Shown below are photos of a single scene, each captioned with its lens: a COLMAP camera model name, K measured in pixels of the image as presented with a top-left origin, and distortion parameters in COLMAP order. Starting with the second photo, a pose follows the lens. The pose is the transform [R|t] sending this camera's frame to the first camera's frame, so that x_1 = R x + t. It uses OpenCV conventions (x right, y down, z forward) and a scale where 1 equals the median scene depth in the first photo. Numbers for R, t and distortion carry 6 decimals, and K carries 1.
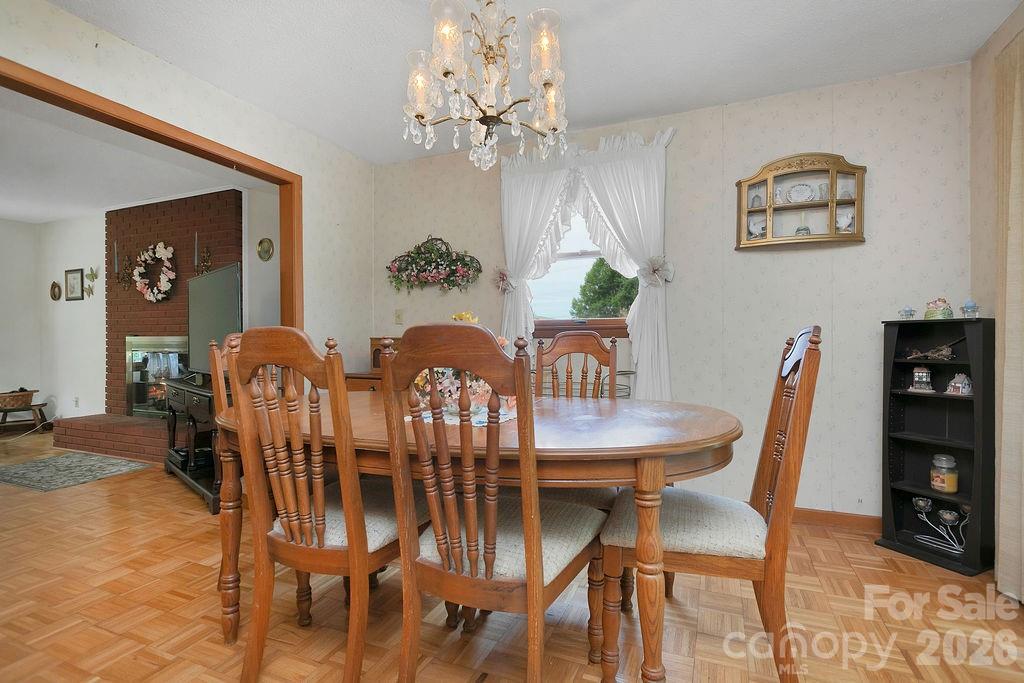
lens RADIAL K [[480.8, 0, 513.9], [0, 480.8, 343.1], [0, 0, 1]] dist [-0.001748, -0.000818]
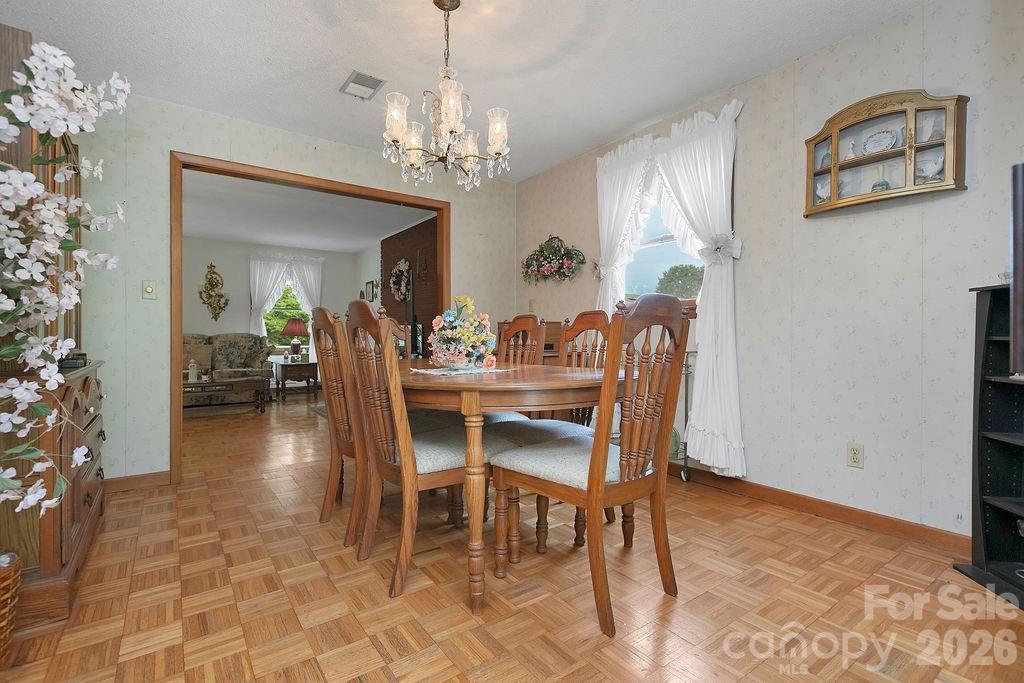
lens RADIAL K [[480.8, 0, 513.9], [0, 480.8, 343.1], [0, 0, 1]] dist [-0.001748, -0.000818]
pose [[0.849725, 0.010410, -0.527123, 0.426383], [-0.004774, 0.999916, 0.012050, 0.029227], [0.527205, -0.007722, 0.849703, -0.051008]]
